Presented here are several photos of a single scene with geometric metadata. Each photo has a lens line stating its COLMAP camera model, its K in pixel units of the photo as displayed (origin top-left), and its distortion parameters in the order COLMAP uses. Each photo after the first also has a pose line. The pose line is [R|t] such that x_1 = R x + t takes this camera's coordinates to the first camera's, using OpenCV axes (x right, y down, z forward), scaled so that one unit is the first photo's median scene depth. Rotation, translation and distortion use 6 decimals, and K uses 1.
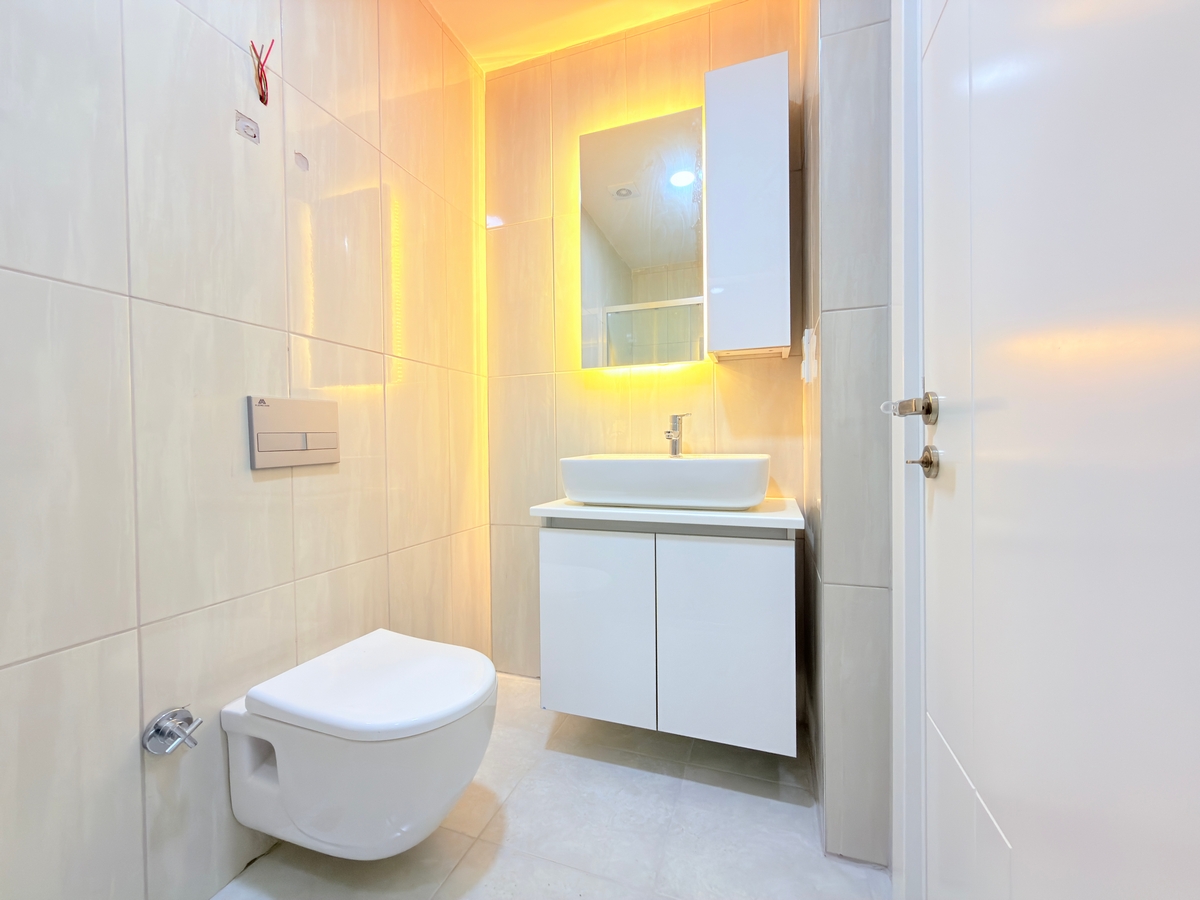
lens RADIAL K [[479.4, 0, 599.8], [0, 479.4, 448.9], [0, 0, 1]] dist [0.001634, -0.000823]
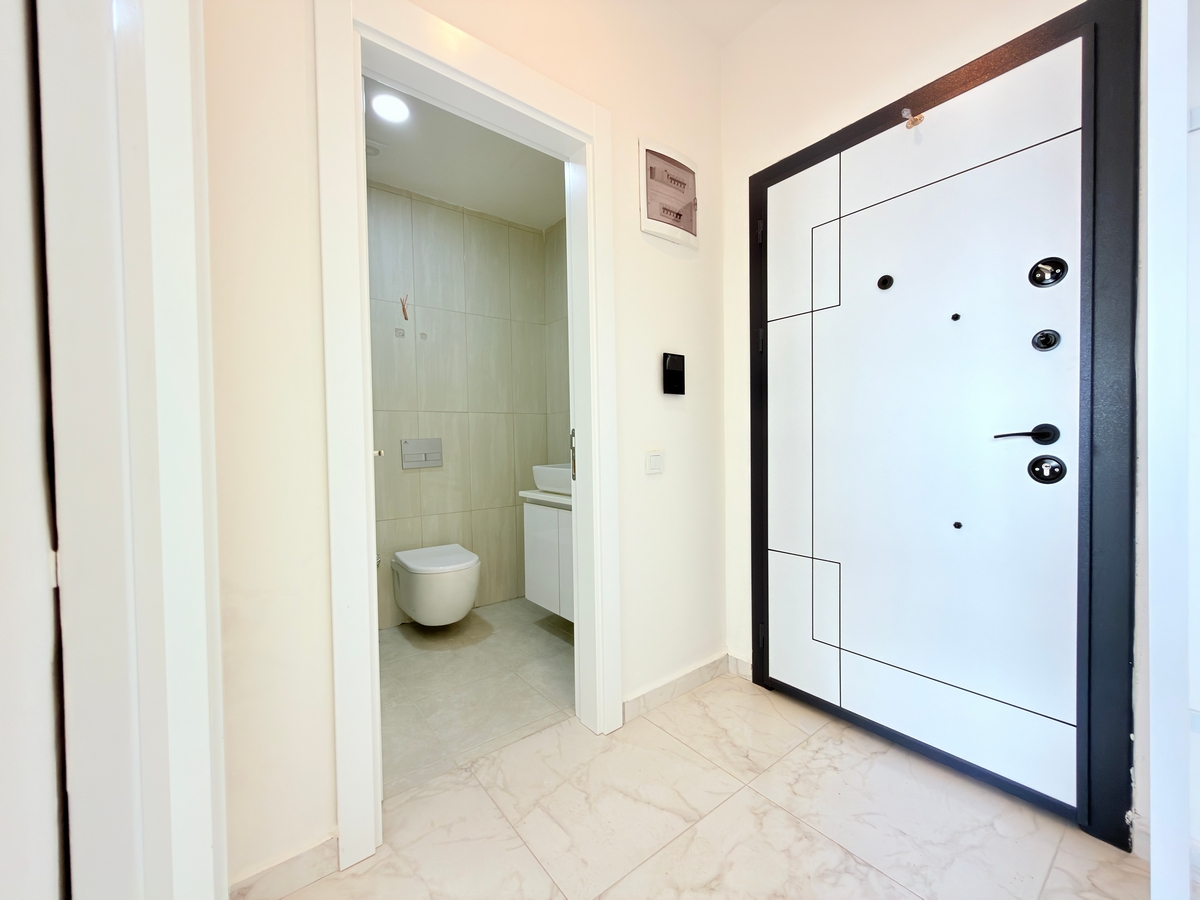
lens RADIAL K [[479.4, 0, 599.9], [0, 479.4, 451.9], [0, 0, 1]] dist [0.001634, -0.000823]
pose [[0.839384, 0.007106, -0.543492, 1.464068], [0.002048, 0.999866, 0.016236, -0.083948], [0.543535, -0.014741, 0.839257, -0.527285]]
